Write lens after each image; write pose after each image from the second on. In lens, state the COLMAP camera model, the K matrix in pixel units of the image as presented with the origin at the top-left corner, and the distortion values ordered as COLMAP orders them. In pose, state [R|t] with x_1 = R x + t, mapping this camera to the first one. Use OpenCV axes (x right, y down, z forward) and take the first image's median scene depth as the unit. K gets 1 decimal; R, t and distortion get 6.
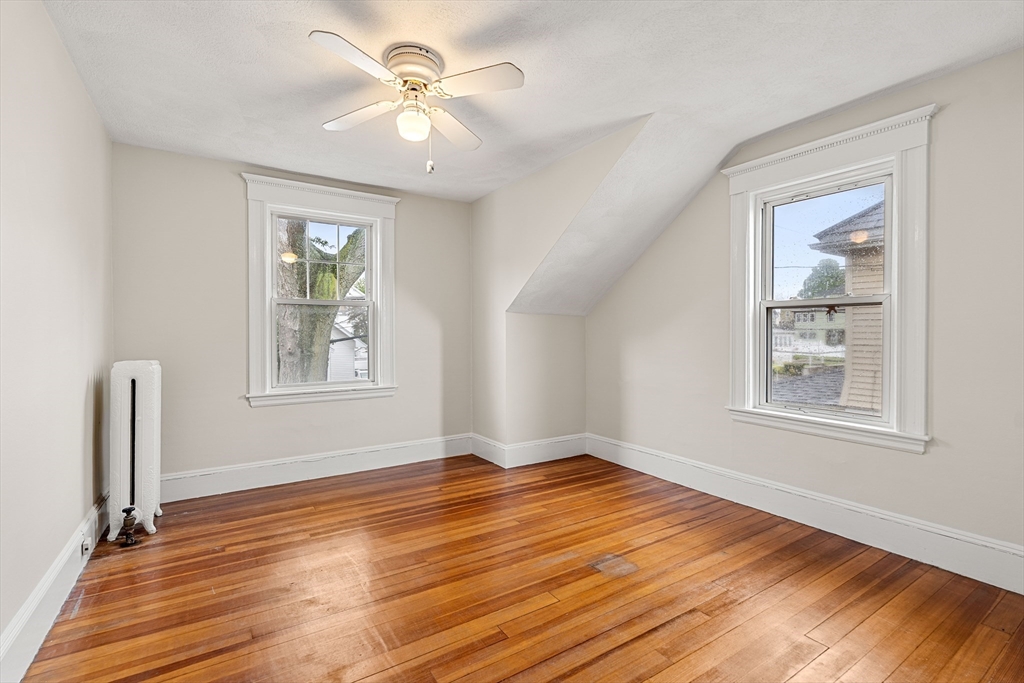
lens RADIAL K [[454.4, 0, 512.0], [0, 454.4, 341.5], [0, 0, 1]] dist [0.000869, -0.000235]
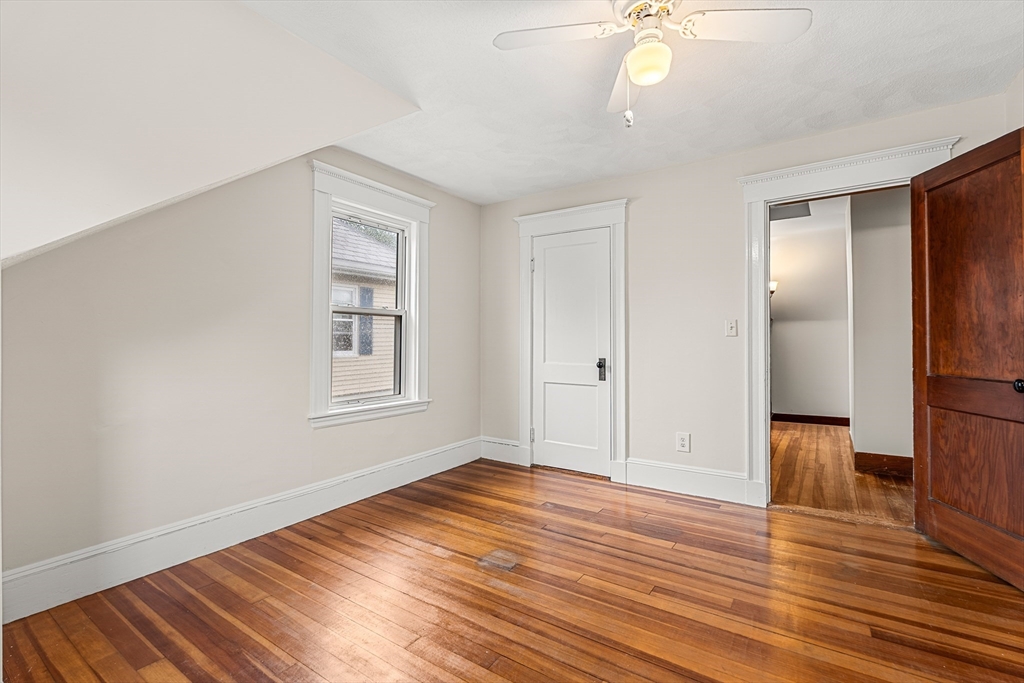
lens RADIAL K [[454.4, 0, 512.0], [0, 454.4, 341.5], [0, 0, 1]] dist [0.000869, -0.000235]
pose [[-0.383067, -0.004501, 0.923710, -0.612205], [0.014318, 0.999839, 0.010810, -0.013309], [-0.923610, 0.017367, -0.382940, 1.127198]]
